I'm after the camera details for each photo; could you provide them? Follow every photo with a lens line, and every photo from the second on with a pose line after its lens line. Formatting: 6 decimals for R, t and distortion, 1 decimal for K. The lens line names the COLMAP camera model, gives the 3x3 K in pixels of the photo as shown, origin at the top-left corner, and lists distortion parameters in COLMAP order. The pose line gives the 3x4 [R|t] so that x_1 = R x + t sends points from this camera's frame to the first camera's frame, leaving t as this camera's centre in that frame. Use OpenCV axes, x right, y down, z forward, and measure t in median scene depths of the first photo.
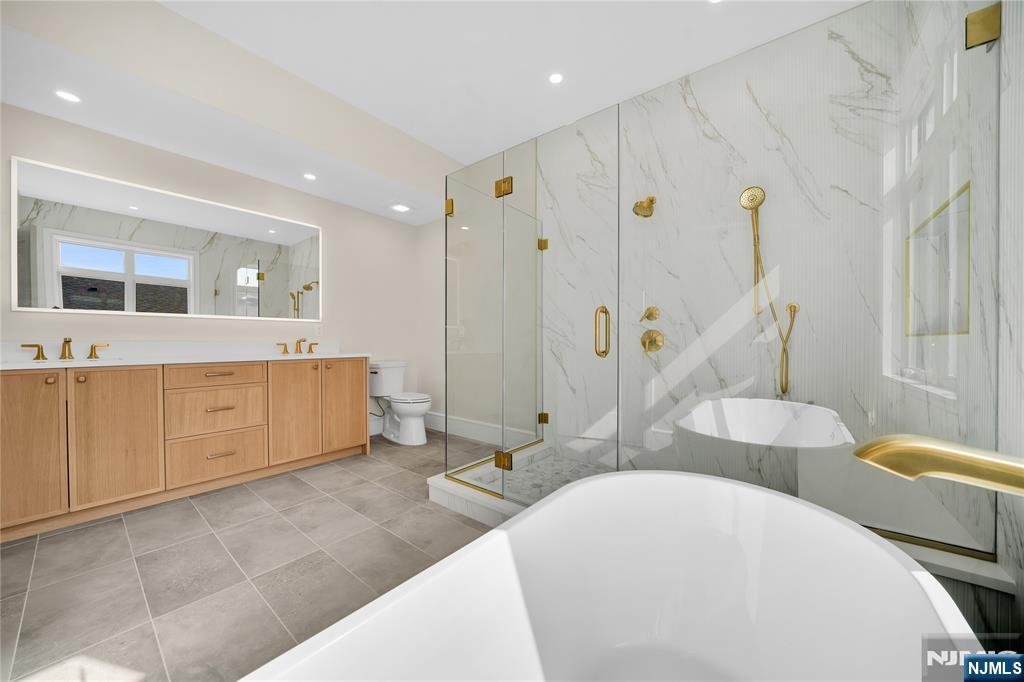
lens RADIAL K [[355.6, 0, 507.1], [0, 355.6, 340.7], [0, 0, 1]] dist [-0.014783, 0.000029]
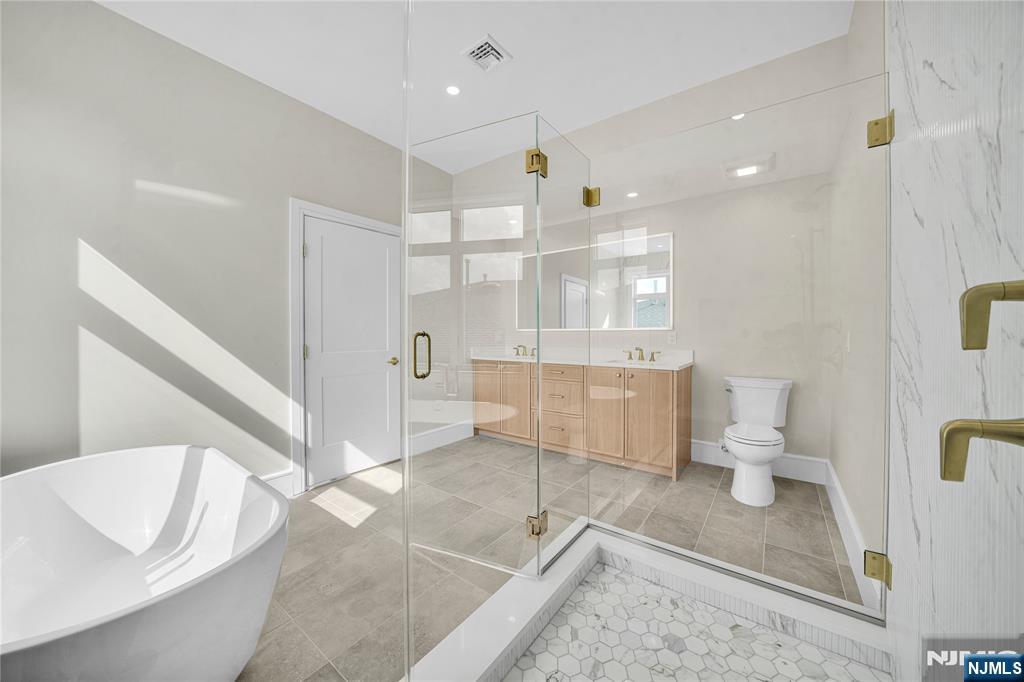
lens RADIAL K [[355.6, 0, 507.1], [0, 355.6, 340.7], [0, 0, 1]] dist [-0.014783, 0.000029]
pose [[0.025948, 0.011129, -0.999601, 0.622271], [0.009353, 0.999892, 0.011375, -0.047809], [0.999620, -0.009644, 0.025841, 0.787991]]
